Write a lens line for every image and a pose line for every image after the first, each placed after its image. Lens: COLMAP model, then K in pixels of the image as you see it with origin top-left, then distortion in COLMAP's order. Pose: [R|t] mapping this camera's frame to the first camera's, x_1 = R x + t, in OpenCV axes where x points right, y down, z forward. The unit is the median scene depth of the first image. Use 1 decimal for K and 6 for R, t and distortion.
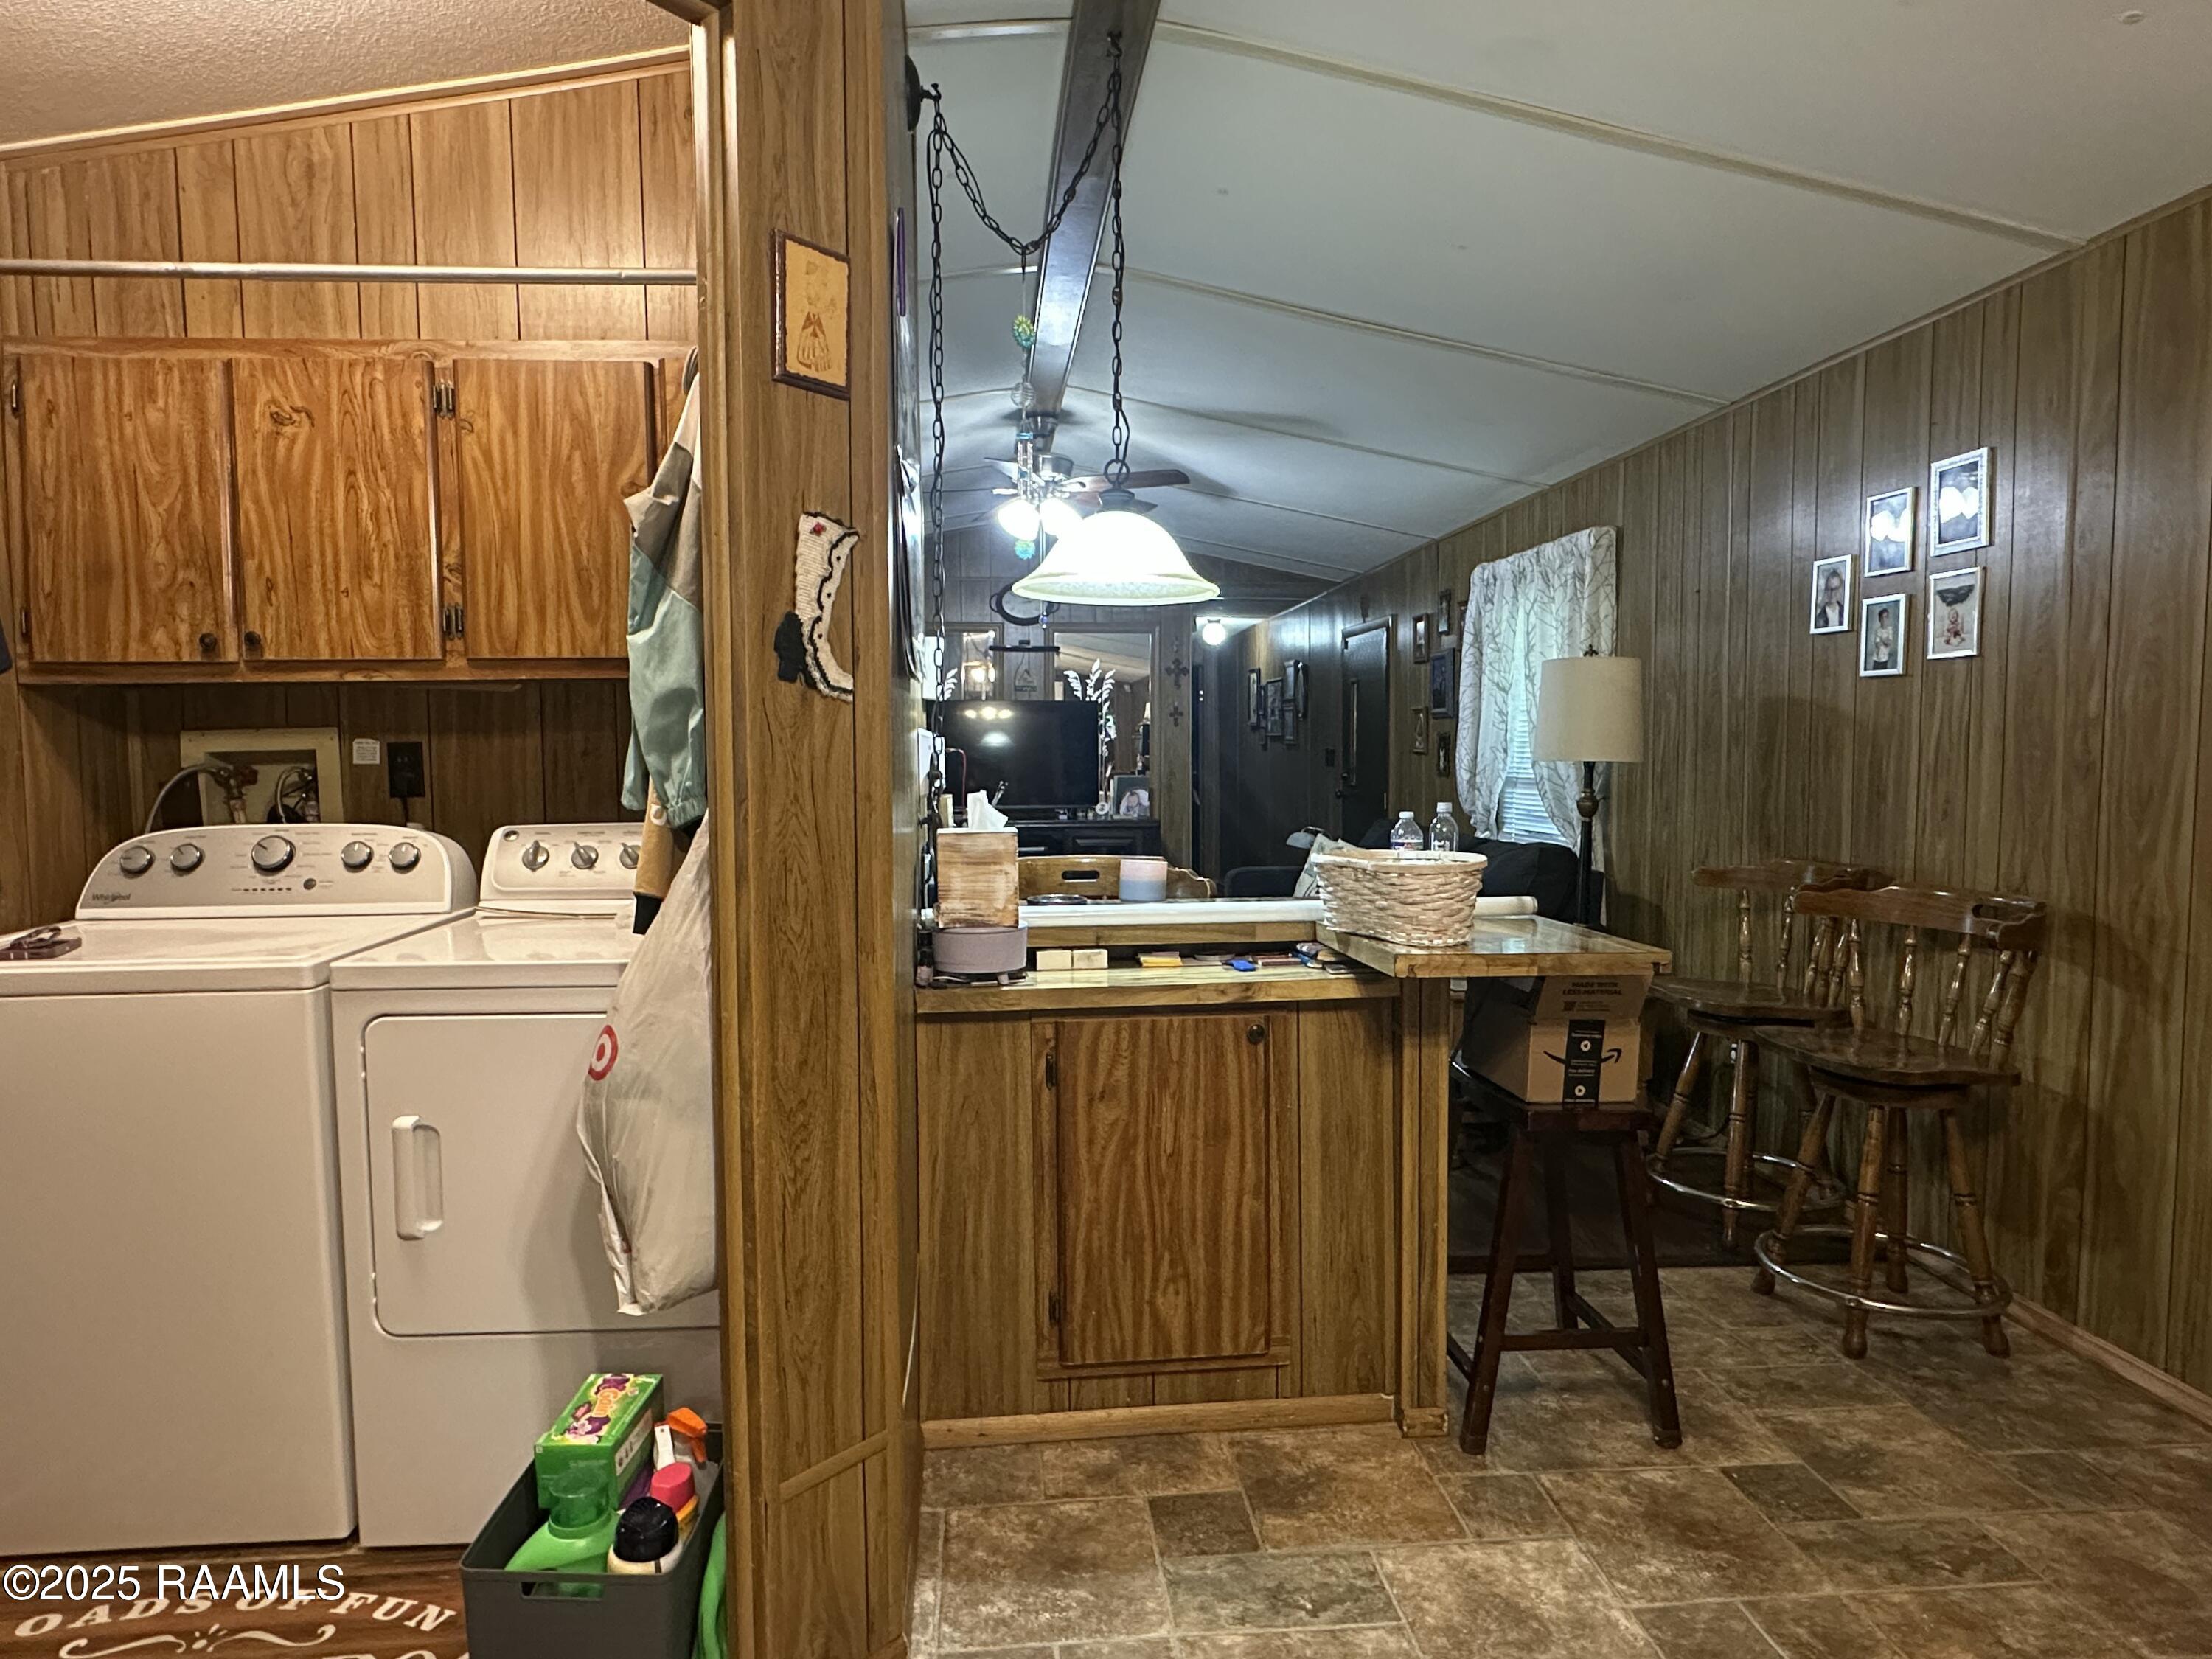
lens RADIAL K [[1276.9, 0, 1102.4], [0, 1276.9, 840.5], [0, 0, 1]] dist [-0.000345, 0.001250]
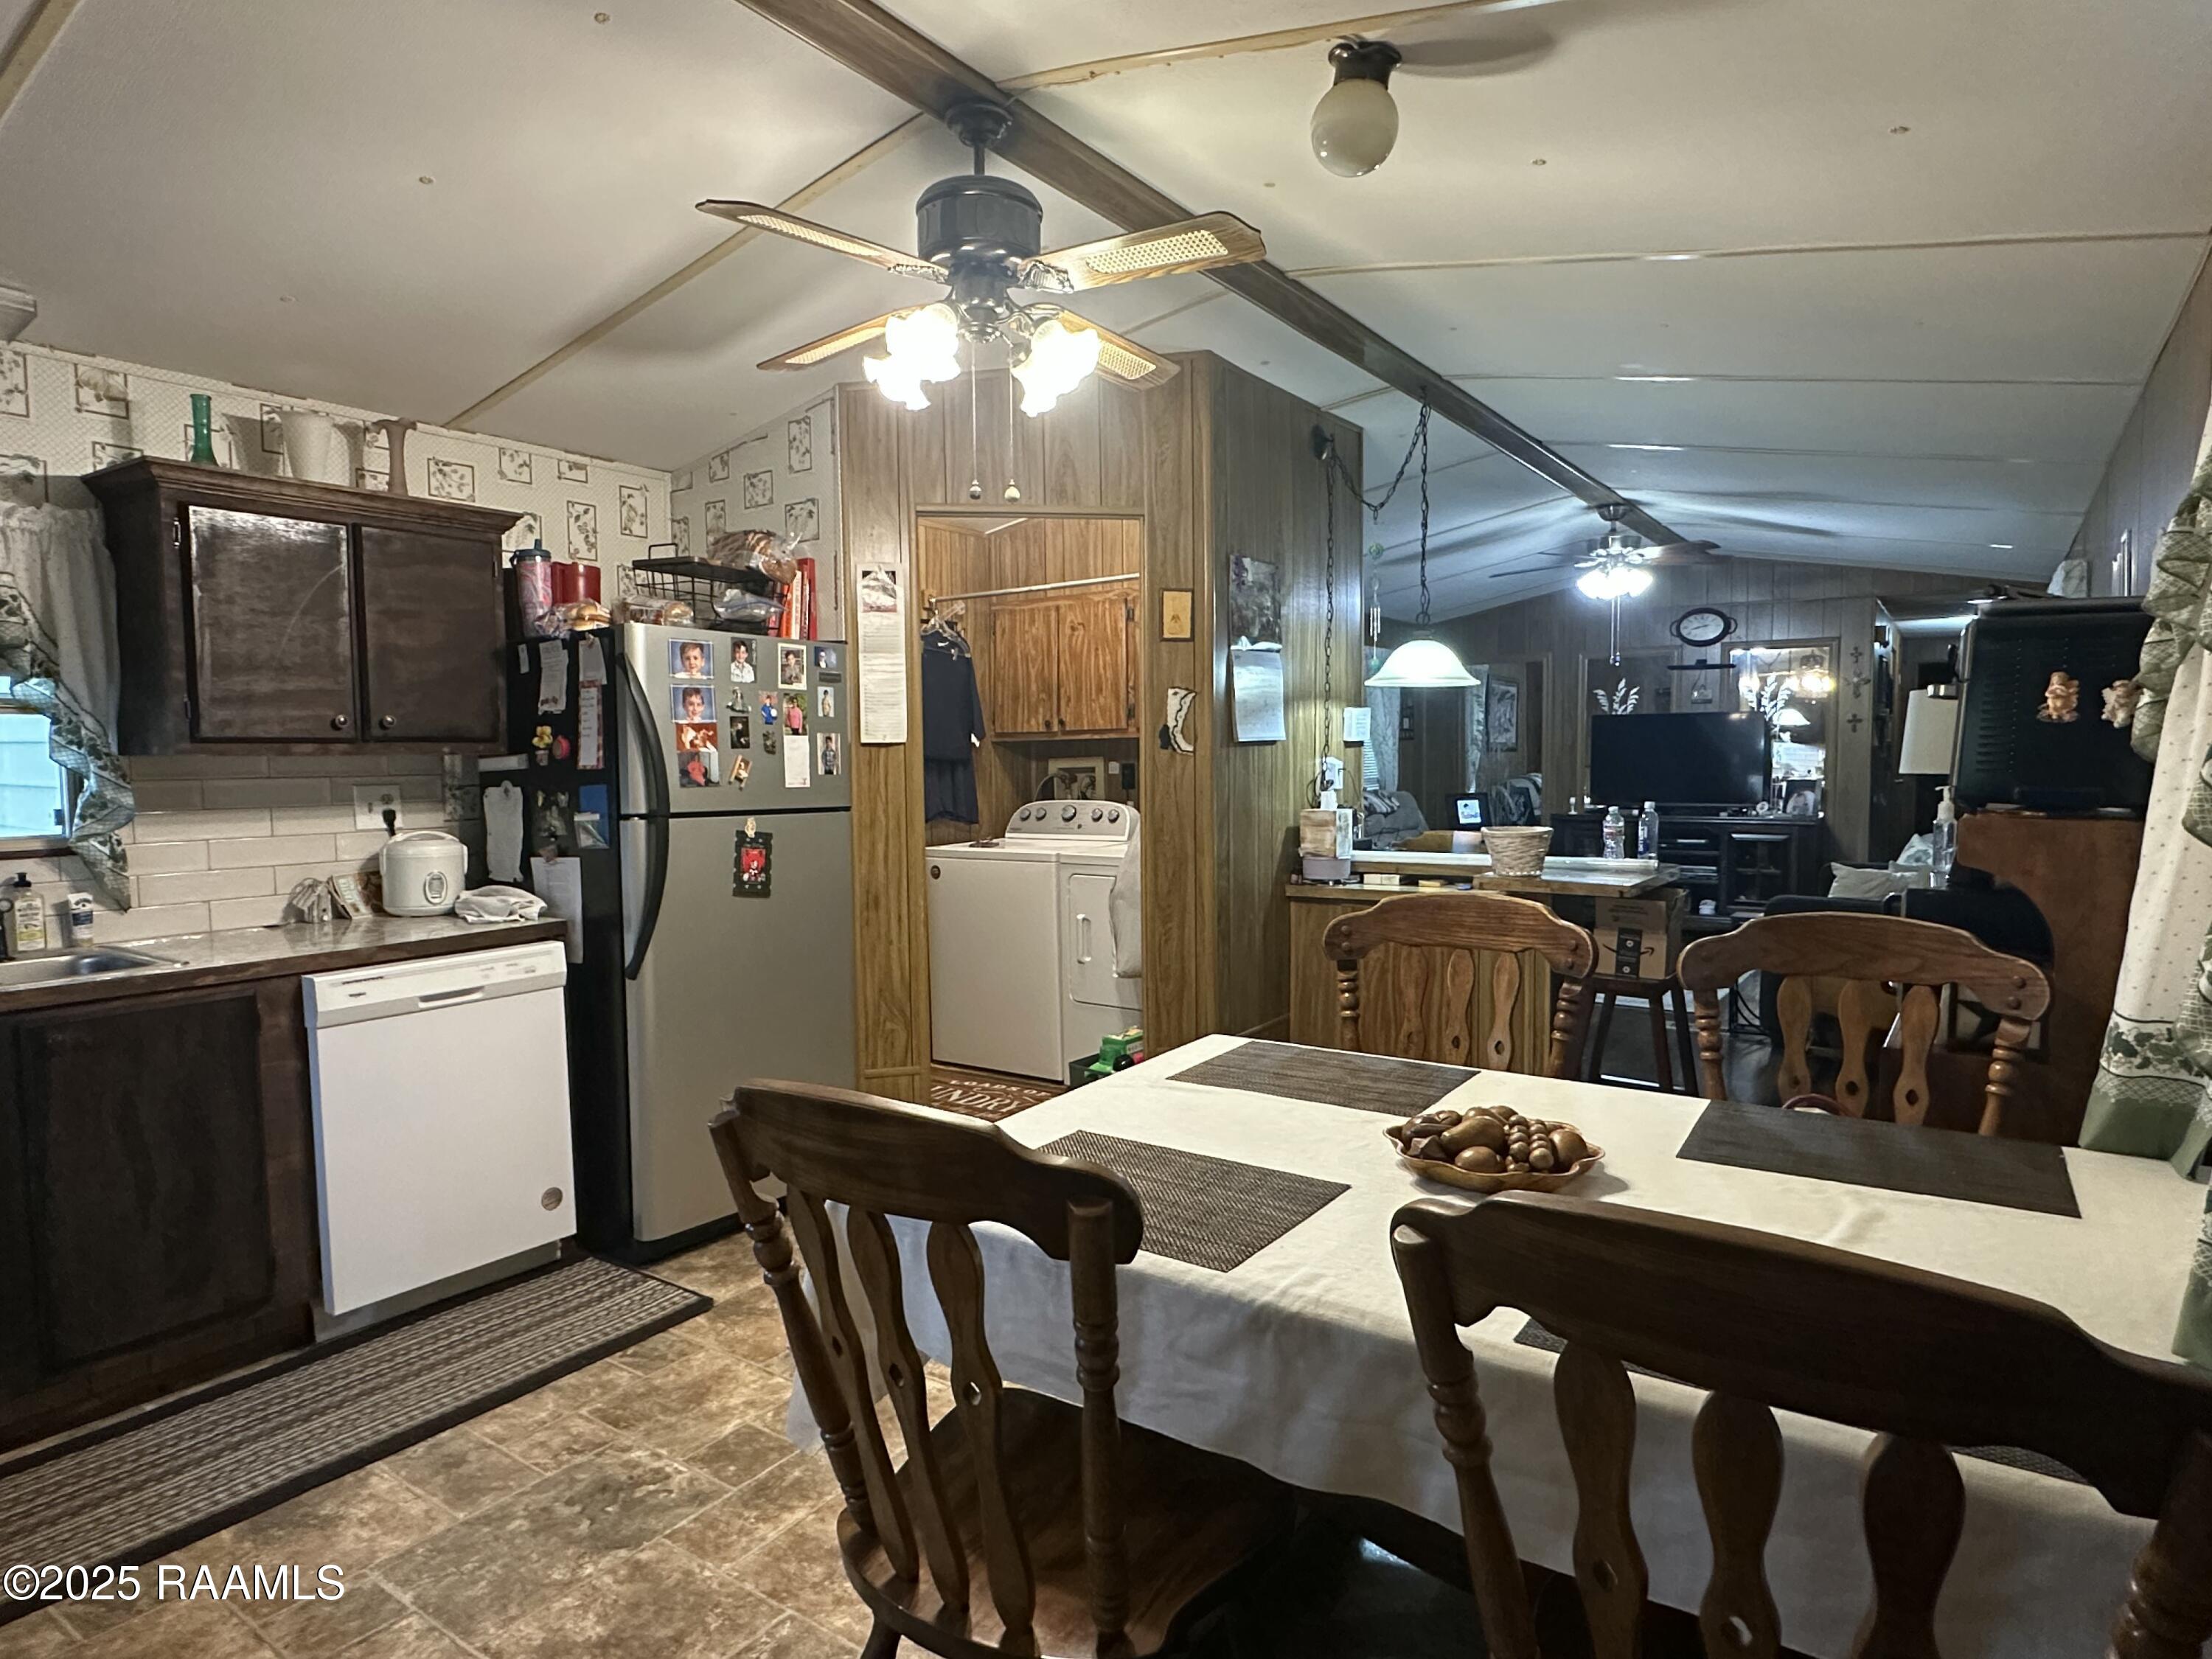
lens RADIAL K [[1276.9, 0, 1107.7], [0, 1276.9, 836.3], [0, 0, 1]] dist [-0.000345, 0.001250]
pose [[0.768933, 0.037945, -0.638202, 0.925251], [-0.036916, 0.999207, 0.014931, 0.016298], [0.638262, 0.012079, 0.769724, -0.771707]]
